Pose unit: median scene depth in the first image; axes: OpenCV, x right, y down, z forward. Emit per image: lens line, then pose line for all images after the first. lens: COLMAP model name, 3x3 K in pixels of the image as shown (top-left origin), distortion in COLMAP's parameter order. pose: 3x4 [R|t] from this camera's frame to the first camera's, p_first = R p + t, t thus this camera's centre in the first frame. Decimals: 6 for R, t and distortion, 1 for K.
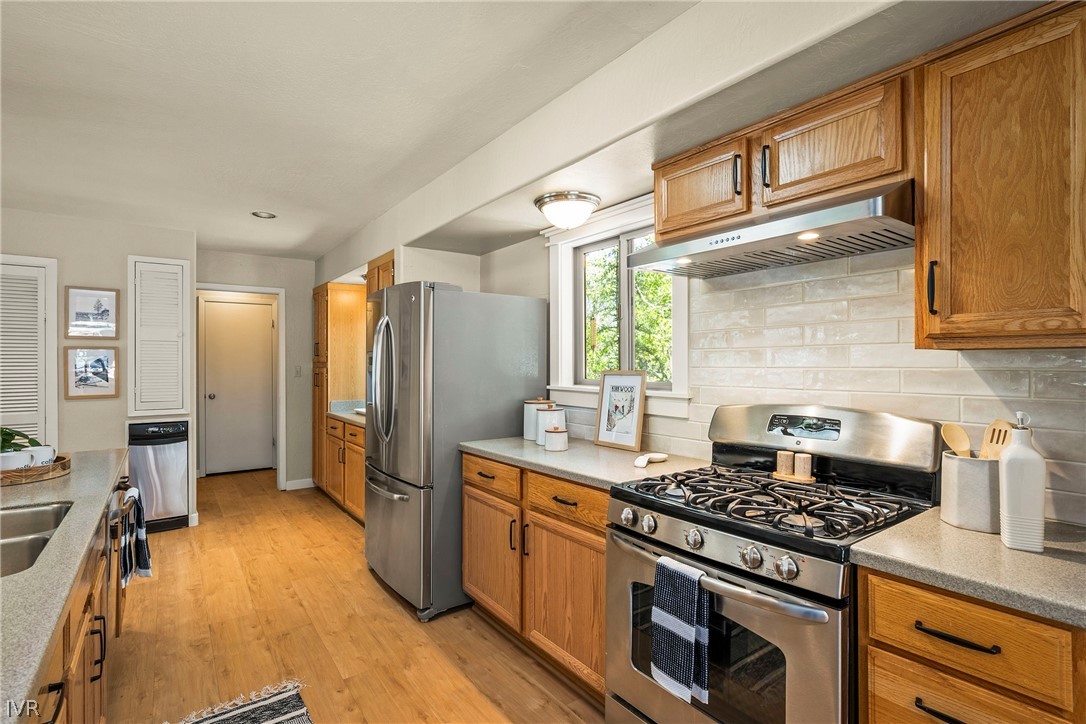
lens RADIAL K [[503.5, 0, 544.4], [0, 503.5, 366.5], [0, 0, 1]] dist [-0.005265, -0.001235]
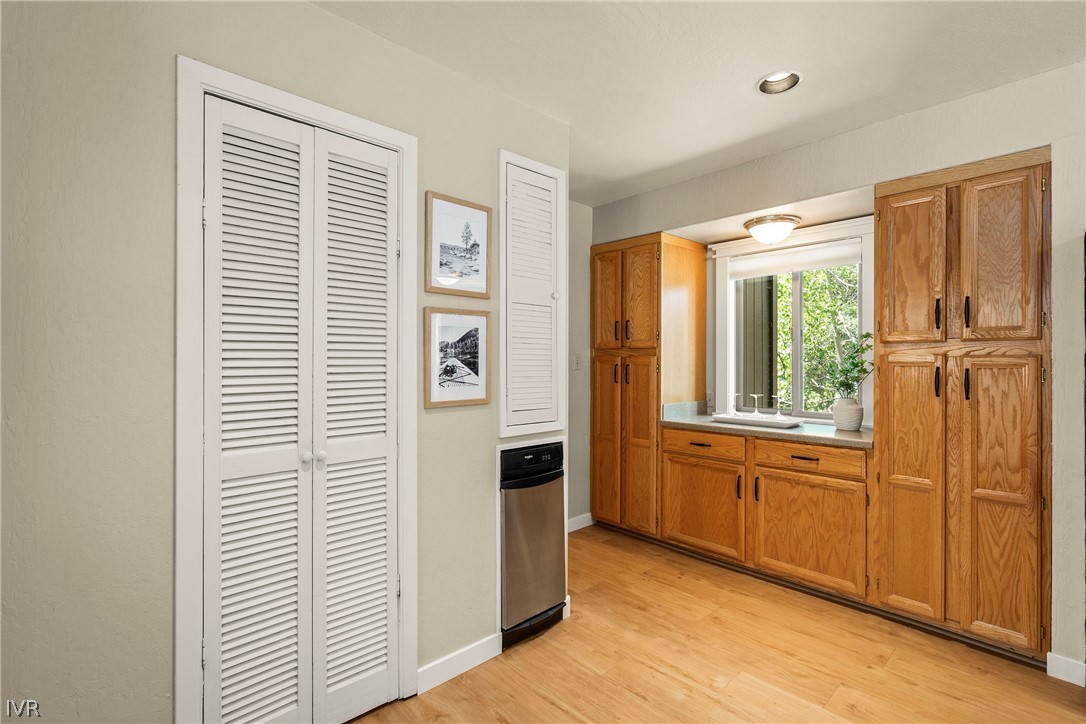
lens RADIAL K [[503.5, 0, 542.3], [0, 503.5, 357.3], [0, 0, 1]] dist [-0.005265, -0.001235]
pose [[0.989652, 0.003809, 0.143435, -0.873014], [-0.002503, 0.999954, -0.009282, 0.015805], [-0.143464, 0.008826, 0.989616, 0.444661]]
